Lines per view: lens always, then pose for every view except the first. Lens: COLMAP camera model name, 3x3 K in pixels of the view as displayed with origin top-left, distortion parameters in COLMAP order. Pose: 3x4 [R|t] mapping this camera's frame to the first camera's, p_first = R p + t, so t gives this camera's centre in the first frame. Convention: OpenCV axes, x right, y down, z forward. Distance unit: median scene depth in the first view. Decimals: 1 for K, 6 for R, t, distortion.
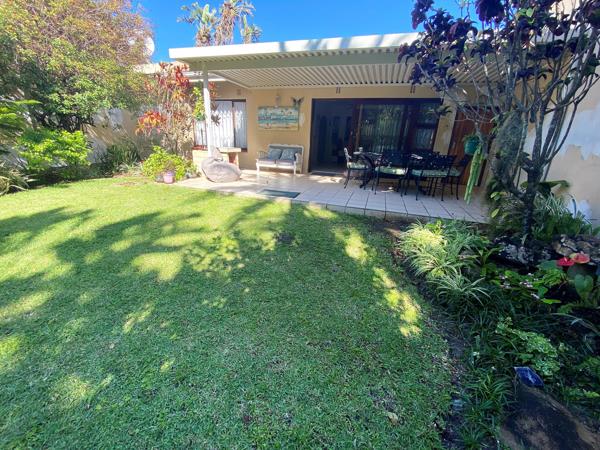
lens RADIAL K [[246.6, 0, 299.3], [0, 246.6, 222.5], [0, 0, 1]] dist [0.035172, -0.027437]
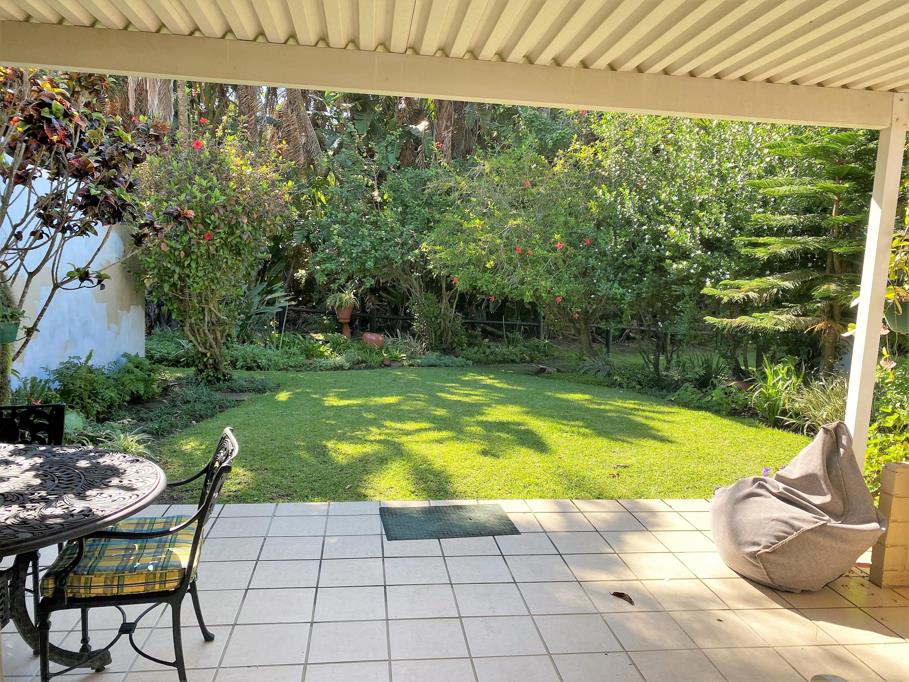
lens RADIAL K [[697.6, 0, 454.8], [0, 697.6, 339.0], [0, 0, 1]] dist [0.059902, -0.001378]
pose [[-0.904305, -0.031364, -0.425734, 0.254339], [-0.208885, 0.902257, 0.377225, -0.592908], [0.372290, 0.430056, -0.822467, 1.472992]]
